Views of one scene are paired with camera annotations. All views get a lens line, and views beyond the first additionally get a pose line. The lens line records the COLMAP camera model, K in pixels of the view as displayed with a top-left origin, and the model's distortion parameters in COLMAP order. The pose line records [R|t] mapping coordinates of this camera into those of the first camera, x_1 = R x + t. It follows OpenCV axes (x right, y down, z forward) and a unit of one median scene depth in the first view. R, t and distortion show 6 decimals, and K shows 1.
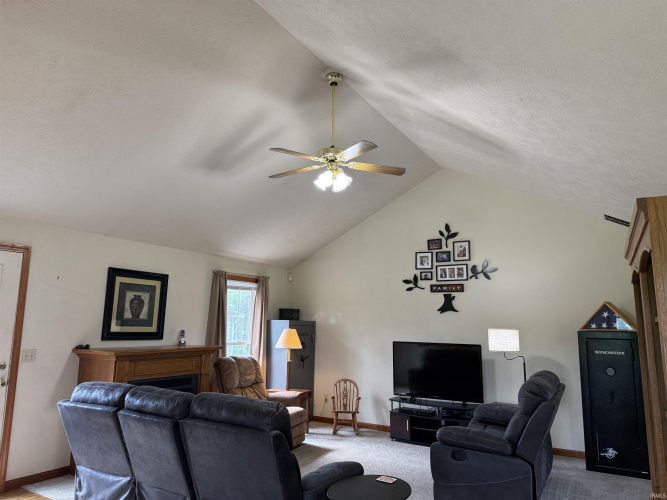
lens RADIAL K [[475.4, 0, 314.4], [0, 475.4, 245.7], [0, 0, 1]] dist [0.050968, -0.066257]
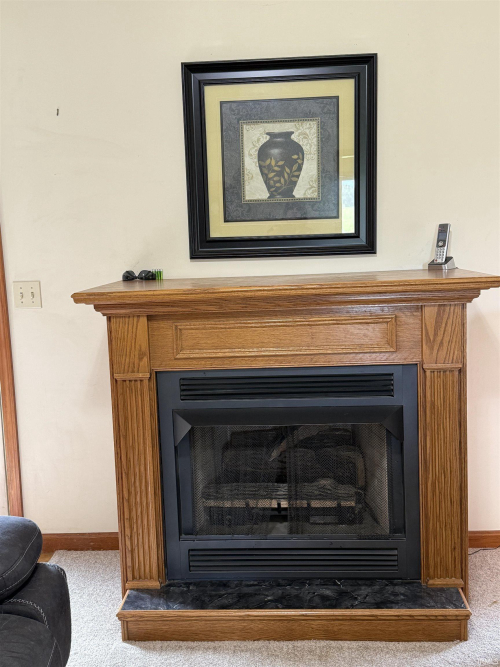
lens RADIAL K [[744.7, 0, 251.0], [0, 744.7, 333.4], [0, 0, 1]] dist [0.138881, 0.000000]
pose [[0.483557, 0.082015, -0.871462, 0.111996], [0.189756, 0.962102, 0.195837, 0.126461], [0.854497, -0.260063, 0.449668, 0.654753]]
